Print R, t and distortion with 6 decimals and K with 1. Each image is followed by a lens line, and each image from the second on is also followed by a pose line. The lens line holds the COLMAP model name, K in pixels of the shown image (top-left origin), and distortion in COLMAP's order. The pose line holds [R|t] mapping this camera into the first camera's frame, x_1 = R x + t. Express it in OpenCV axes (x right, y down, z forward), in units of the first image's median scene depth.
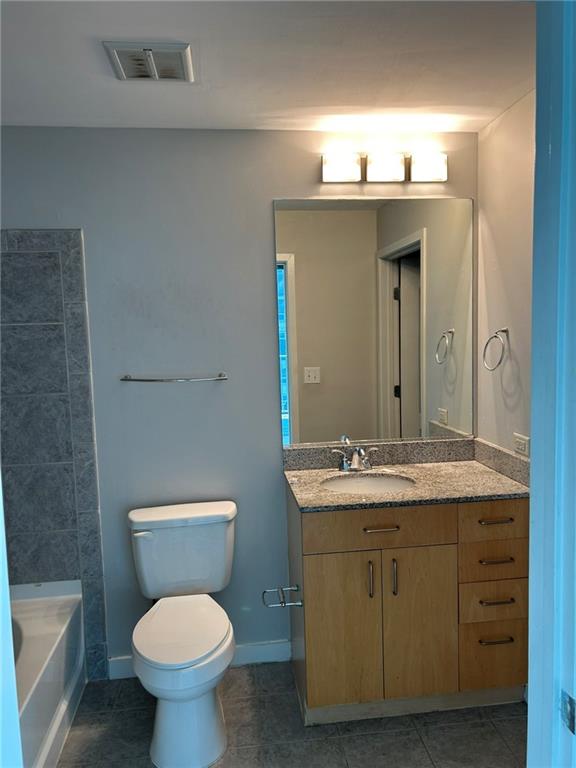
lens RADIAL K [[578.0, 0, 292.3], [0, 578.0, 383.8], [0, 0, 1]] dist [0.058830, -0.068259]
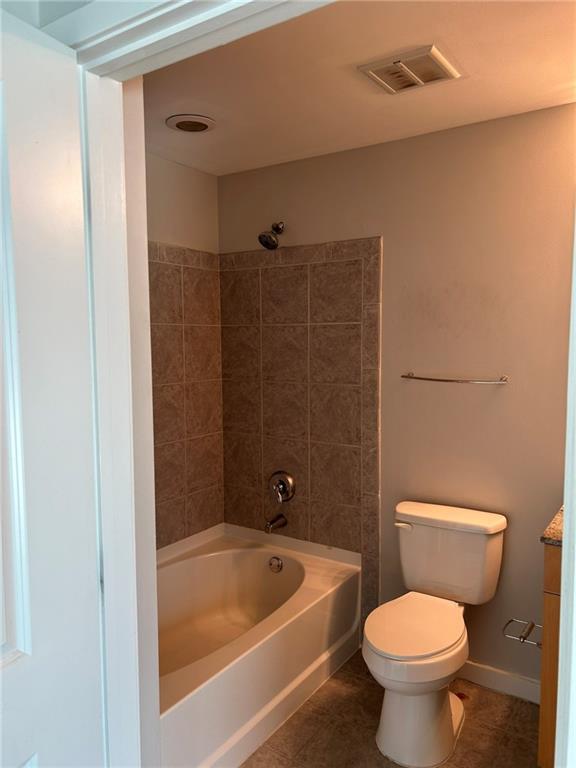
lens RADIAL K [[578.0, 0, 293.6], [0, 578.0, 384.7], [0, 0, 1]] dist [0.058830, -0.068259]
pose [[0.754090, 0.080225, -0.651853, 0.244234], [-0.076282, 0.996493, 0.034393, -0.013324], [0.652326, 0.023789, 0.757565, 0.074030]]
